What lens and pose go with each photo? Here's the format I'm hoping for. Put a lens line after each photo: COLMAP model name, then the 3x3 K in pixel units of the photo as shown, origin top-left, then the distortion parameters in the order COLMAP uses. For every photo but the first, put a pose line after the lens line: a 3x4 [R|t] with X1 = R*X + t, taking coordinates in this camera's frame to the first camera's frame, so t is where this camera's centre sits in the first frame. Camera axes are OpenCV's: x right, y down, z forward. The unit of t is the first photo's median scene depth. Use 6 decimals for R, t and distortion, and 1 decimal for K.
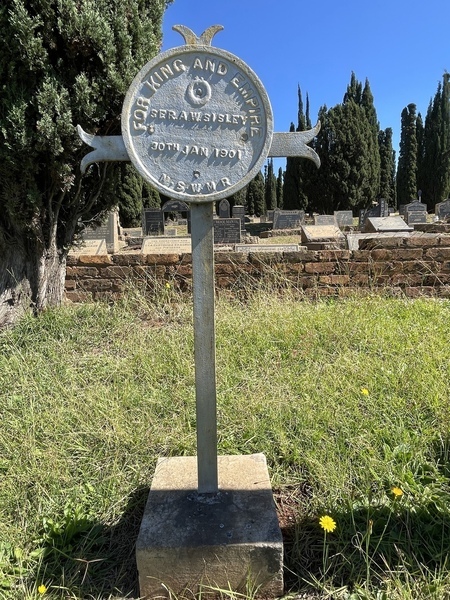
lens RADIAL K [[366.1, 0, 223.4], [0, 366.1, 304.1], [0, 0, 1]] dist [-0.000944, -0.000650]
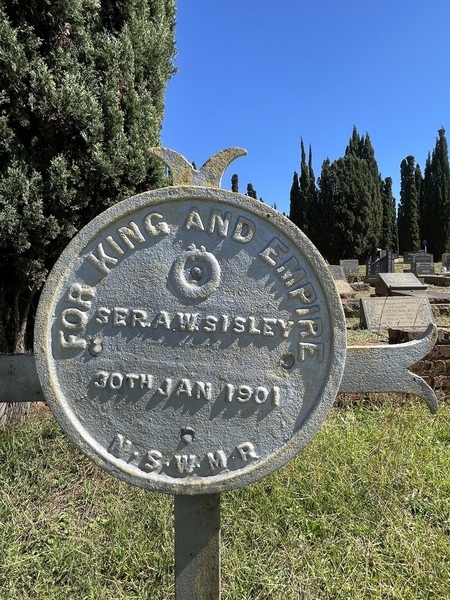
lens RADIAL K [[366.1, 0, 225.2], [0, 366.1, 299.3], [0, 0, 1]] dist [-0.000944, -0.000650]
pose [[0.999890, 0.013915, -0.005137, -0.012062], [-0.014427, 0.992811, -0.118822, -0.244066], [0.003447, 0.118883, 0.992902, 0.256878]]
